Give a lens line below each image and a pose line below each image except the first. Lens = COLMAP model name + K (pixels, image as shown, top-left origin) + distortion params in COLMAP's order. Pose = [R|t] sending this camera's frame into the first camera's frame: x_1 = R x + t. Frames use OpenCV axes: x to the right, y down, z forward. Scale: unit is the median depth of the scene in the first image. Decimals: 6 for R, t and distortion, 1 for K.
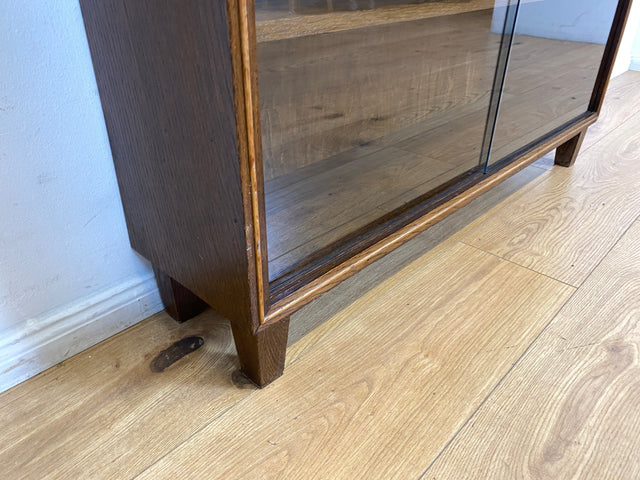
lens RADIAL K [[492.5, 0, 315.8], [0, 492.5, 233.6], [0, 0, 1]] dist [0.025081, -0.021048]
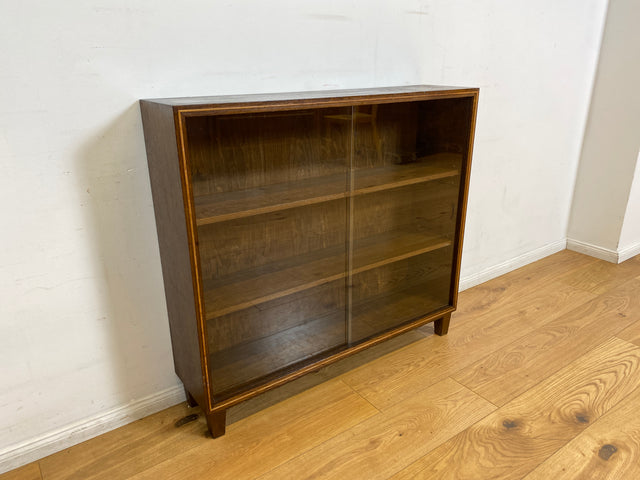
lens RADIAL K [[492.5, 0, 317.9], [0, 492.5, 239.9], [0, 0, 1]] dist [0.025081, -0.021048]
pose [[0.982105, 0.052056, -0.180999, 0.717169], [-0.082045, 0.983313, -0.162372, -0.274921], [0.169526, 0.174317, 0.969987, -1.336655]]
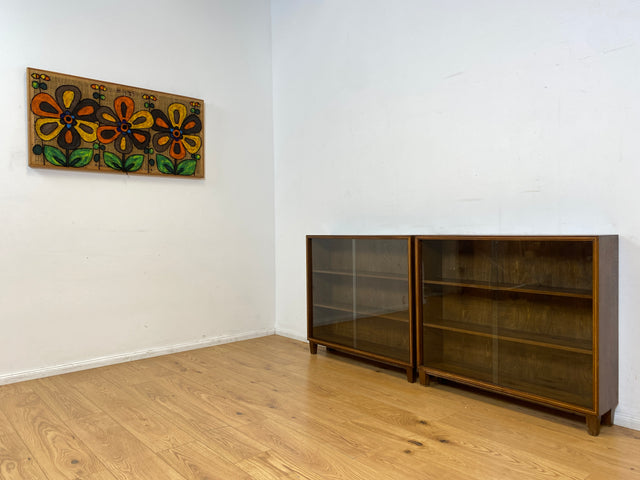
lens RADIAL K [[492.5, 0, 317.8], [0, 492.5, 234.5], [0, 0, 1]] dist [0.025081, -0.021048]
pose [[-0.088020, 0.005708, -0.996102, 5.171761], [-0.489660, 0.870577, 0.048257, -0.945710], [0.867459, 0.491999, -0.073834, 0.047745]]
